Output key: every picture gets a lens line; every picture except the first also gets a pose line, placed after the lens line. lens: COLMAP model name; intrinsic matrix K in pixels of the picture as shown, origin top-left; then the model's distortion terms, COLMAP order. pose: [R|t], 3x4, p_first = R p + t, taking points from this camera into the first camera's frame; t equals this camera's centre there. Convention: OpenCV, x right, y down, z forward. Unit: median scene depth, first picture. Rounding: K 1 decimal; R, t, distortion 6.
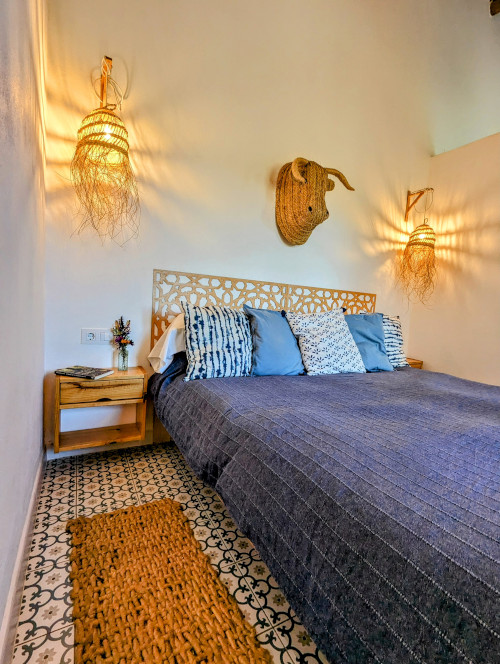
lens RADIAL K [[316.5, 0, 251.4], [0, 316.5, 334.0], [0, 0, 1]] dist [0.003862, -0.000370]
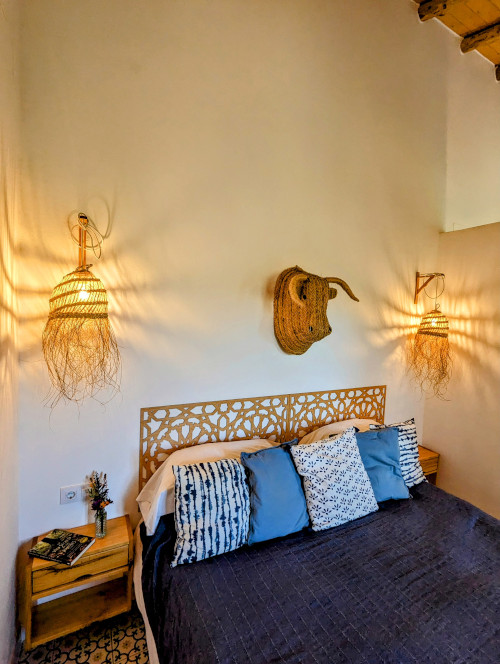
lens RADIAL K [[316.5, 0, 249.7], [0, 316.5, 333.4], [0, 0, 1]] dist [0.003862, -0.000370]
pose [[0.999380, -0.023555, -0.026185, 0.030776], [0.022631, 0.999130, -0.035037, -0.343016], [0.026987, 0.034423, 0.999043, 0.080014]]
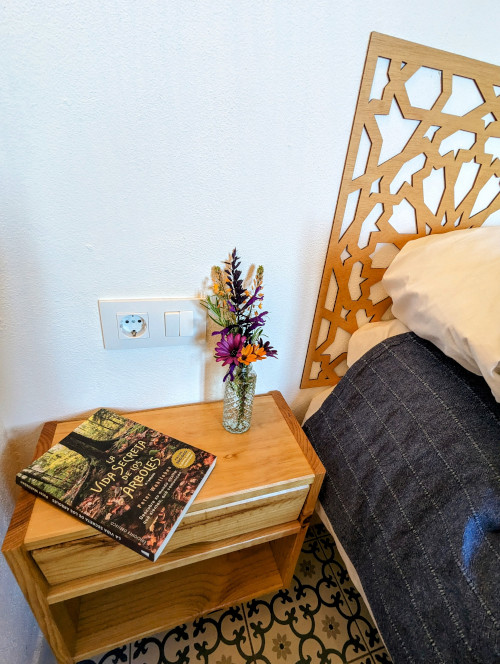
lens RADIAL K [[316.5, 0, 252.4], [0, 316.5, 334.6], [0, 0, 1]] dist [0.003862, -0.000370]
pose [[0.980982, 0.107683, -0.161492, -0.297946], [-0.039613, 0.925557, 0.376531, -0.080751], [0.190016, -0.362973, 0.912220, 0.635903]]
